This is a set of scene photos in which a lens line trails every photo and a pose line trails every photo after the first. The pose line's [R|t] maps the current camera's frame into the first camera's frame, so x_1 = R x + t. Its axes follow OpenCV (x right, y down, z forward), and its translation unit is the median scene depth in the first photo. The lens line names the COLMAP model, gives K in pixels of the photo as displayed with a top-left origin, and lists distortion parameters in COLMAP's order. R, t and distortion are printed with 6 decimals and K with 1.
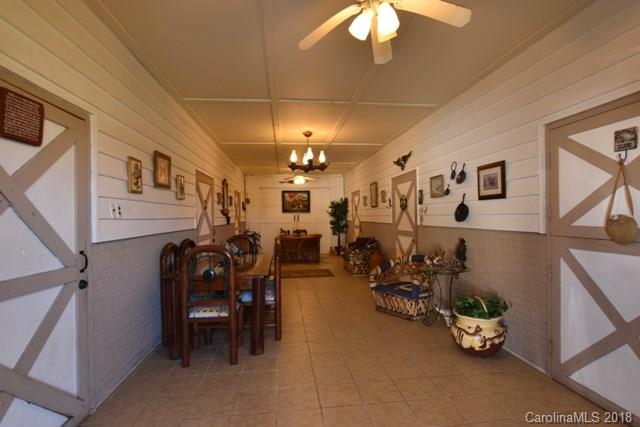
lens RADIAL K [[325.8, 0, 321.1], [0, 325.8, 212.7], [0, 0, 1]] dist [-0.025799, 0.000352]
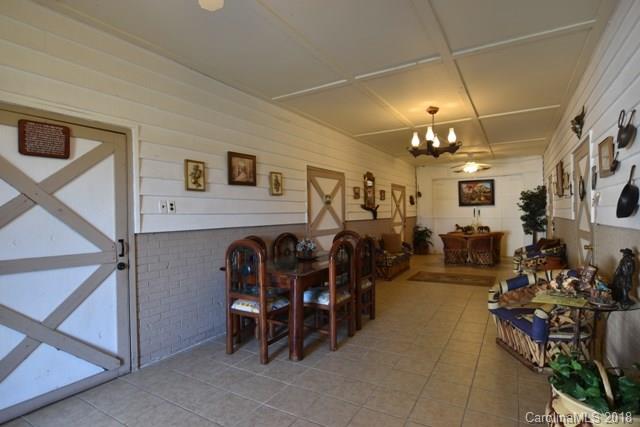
lens RADIAL K [[325.8, 0, 320.6], [0, 325.8, 213.3], [0, 0, 1]] dist [-0.025799, 0.000352]
pose [[0.796603, -0.001750, -0.604500, 0.317318], [0.012548, 0.999828, 0.013640, 0.005292], [0.604372, -0.018451, 0.796489, 0.239213]]
